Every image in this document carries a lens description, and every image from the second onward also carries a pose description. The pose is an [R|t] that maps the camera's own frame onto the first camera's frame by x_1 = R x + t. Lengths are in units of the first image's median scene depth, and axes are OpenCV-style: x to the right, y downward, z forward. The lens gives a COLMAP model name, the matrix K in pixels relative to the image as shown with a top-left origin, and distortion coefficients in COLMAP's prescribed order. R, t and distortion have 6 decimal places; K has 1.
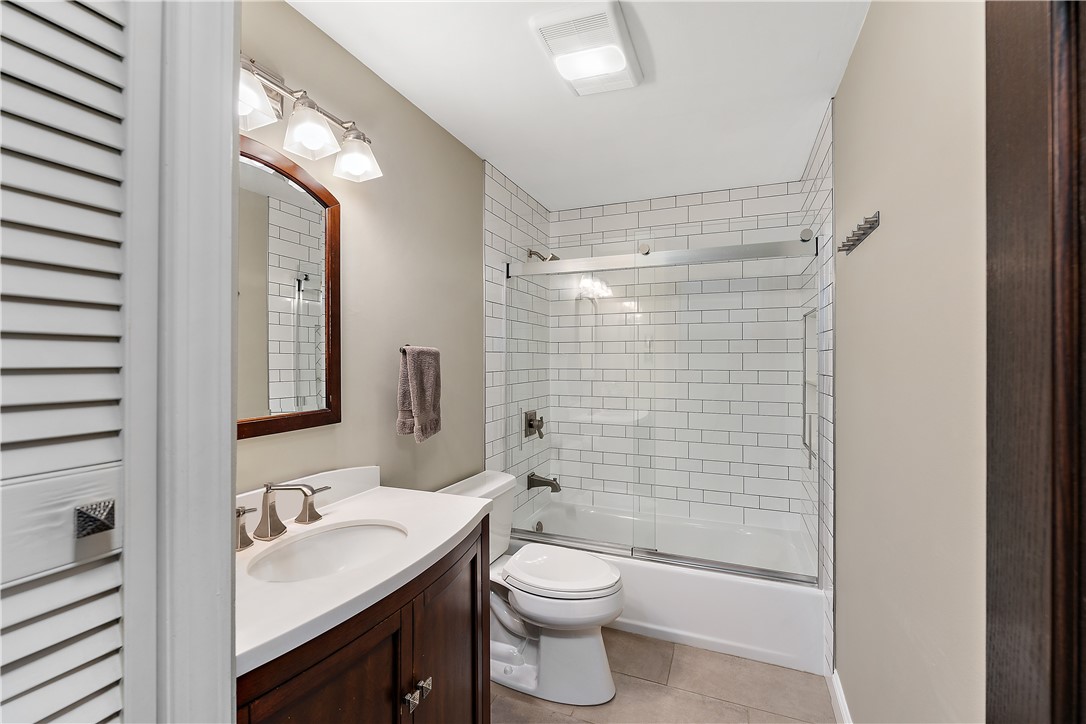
lens RADIAL K [[474.3, 0, 544.6], [0, 474.3, 358.3], [0, 0, 1]] dist [-0.001542, 0.000114]
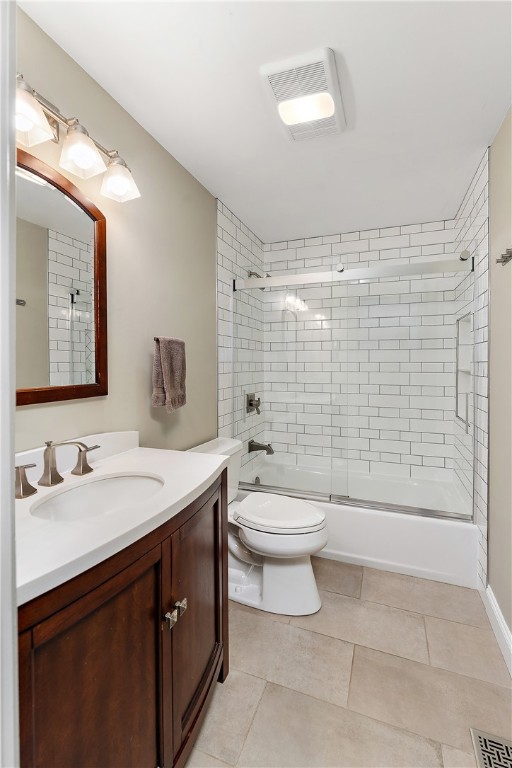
lens RADIAL K [[335.4, 0, 256.0], [0, 335.4, 370.5], [0, 0, 1]] dist [-0.001542, 0.000114]
pose [[0.999721, -0.001444, 0.023566, -0.050501], [0.001189, 0.999940, 0.010851, 0.051020], [-0.023580, -0.010820, 0.999663, 0.091772]]
